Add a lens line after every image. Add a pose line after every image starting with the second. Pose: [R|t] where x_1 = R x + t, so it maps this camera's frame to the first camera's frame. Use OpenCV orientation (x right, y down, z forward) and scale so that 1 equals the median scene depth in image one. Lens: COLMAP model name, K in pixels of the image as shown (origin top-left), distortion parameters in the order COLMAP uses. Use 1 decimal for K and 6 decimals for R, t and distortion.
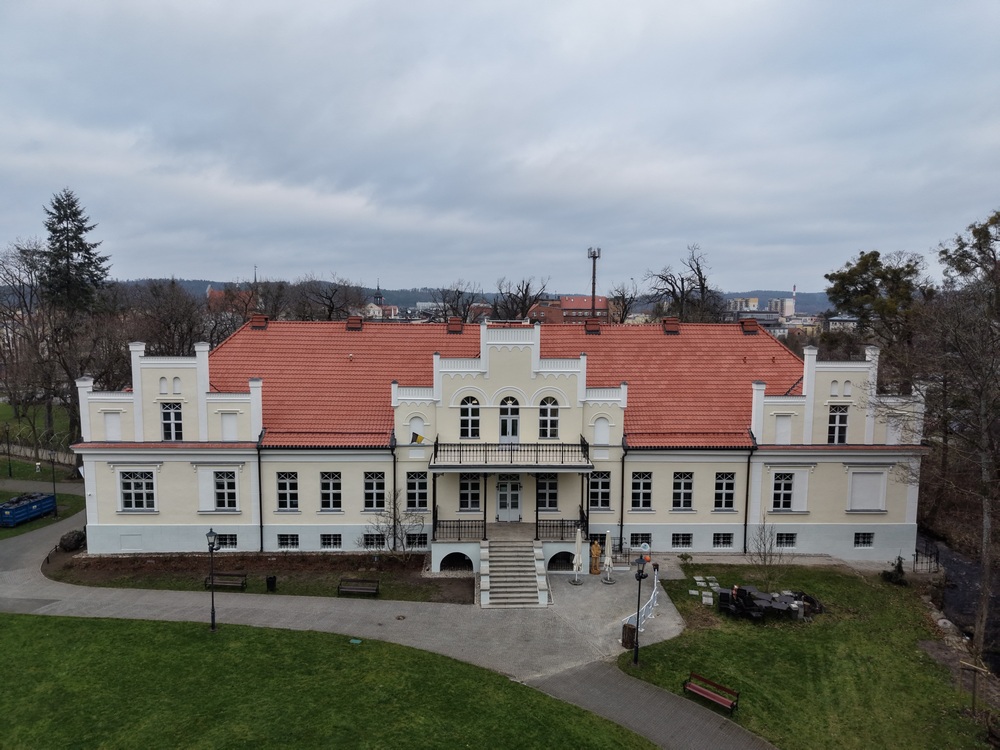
lens RADIAL K [[675.6, 0, 499.5], [0, 675.6, 381.3], [0, 0, 1]] dist [0.006253, -0.010680]
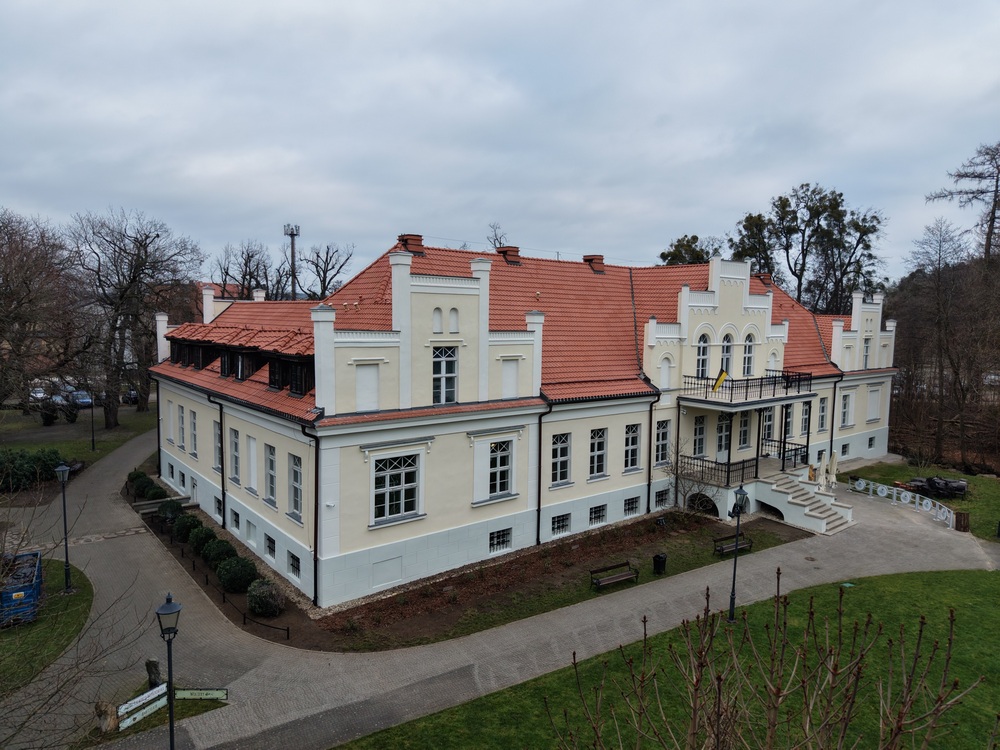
lens RADIAL K [[675.6, 0, 499.4], [0, 675.6, 368.4], [0, 0, 1]] dist [0.006253, -0.010680]
pose [[0.780217, -0.041201, 0.624150, -0.850908], [0.054894, 0.998488, -0.002709, 0.057453], [-0.623095, 0.036376, 0.781299, 0.438887]]
